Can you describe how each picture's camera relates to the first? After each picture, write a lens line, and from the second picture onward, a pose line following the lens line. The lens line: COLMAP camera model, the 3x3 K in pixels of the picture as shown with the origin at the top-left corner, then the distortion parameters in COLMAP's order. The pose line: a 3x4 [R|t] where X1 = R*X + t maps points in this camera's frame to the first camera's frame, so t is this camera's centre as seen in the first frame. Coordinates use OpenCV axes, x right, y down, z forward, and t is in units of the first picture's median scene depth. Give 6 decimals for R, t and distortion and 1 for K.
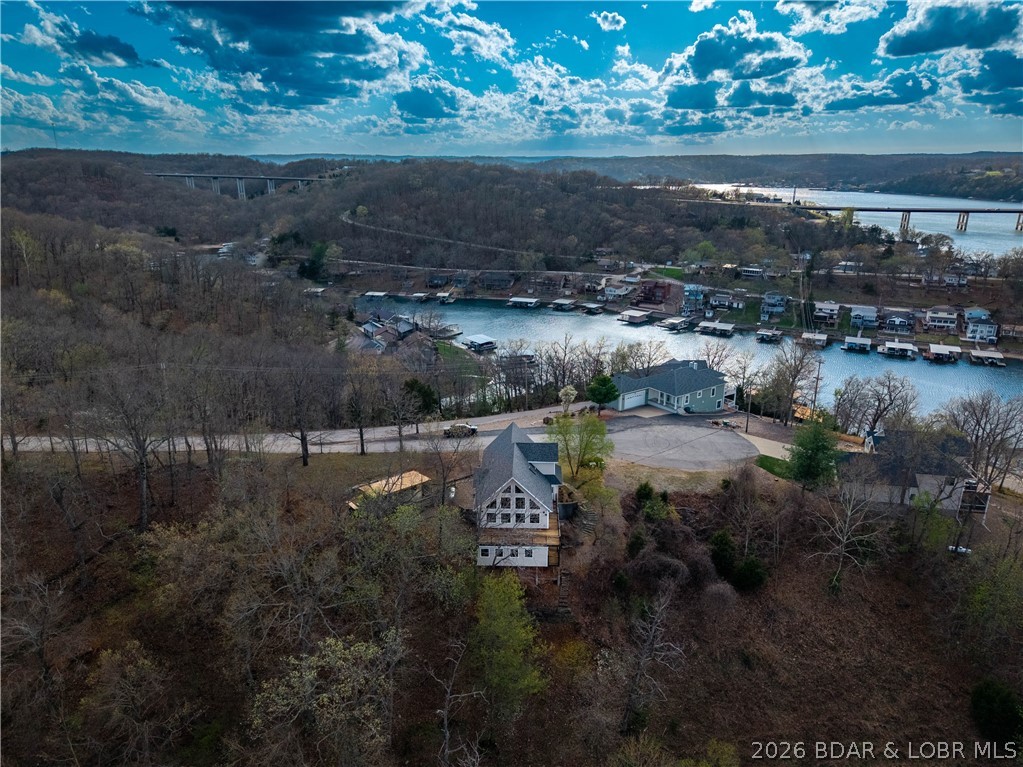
lens RADIAL K [[702.2, 0, 511.5], [0, 702.2, 383.5], [0, 0, 1]] dist [-0.011592, -0.002223]
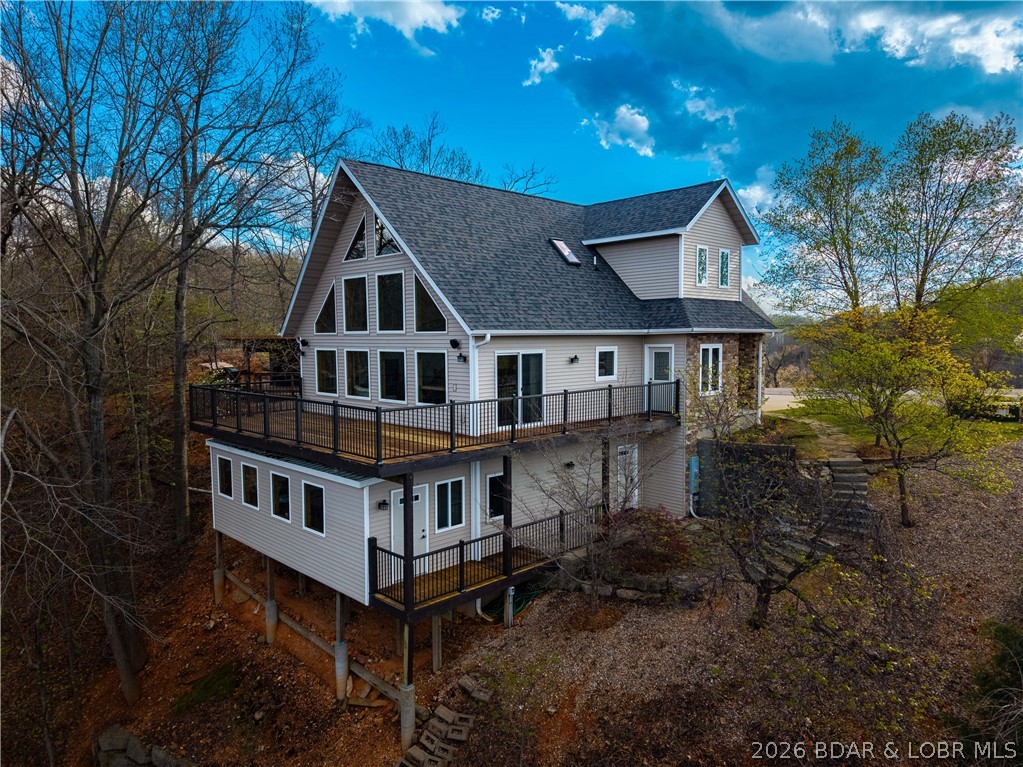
lens RADIAL K [[702.2, 0, 511.5], [0, 702.2, 383.5], [0, 0, 1]] dist [-0.011592, -0.002223]
pose [[0.719920, 0.031593, -0.693338, 0.200726], [-0.206447, 0.963495, -0.170459, 0.226099], [0.662642, 0.265855, 0.700162, 0.868077]]
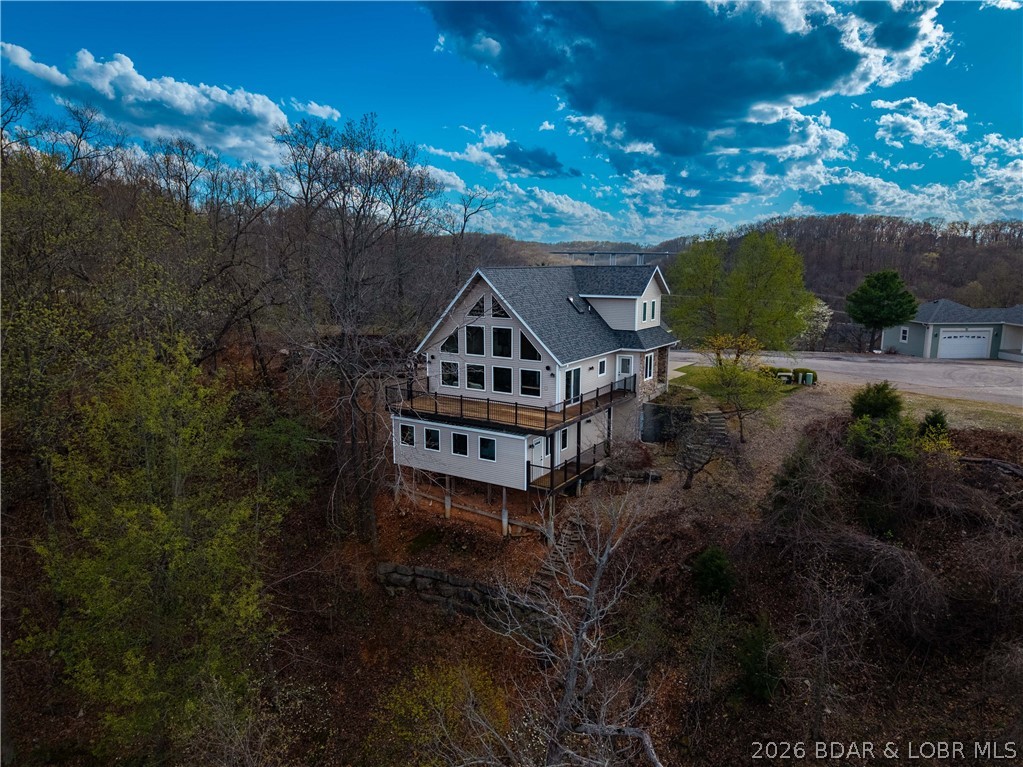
lens RADIAL K [[730.2, 0, 491.1], [0, 730.2, 381.5], [0, 0, 1]] dist [-0.000671, -0.003317]
pose [[0.851347, 0.077488, -0.518848, 0.247976], [-0.152934, 0.982731, -0.104172, 0.243211], [0.501816, 0.168036, 0.848496, 0.604199]]
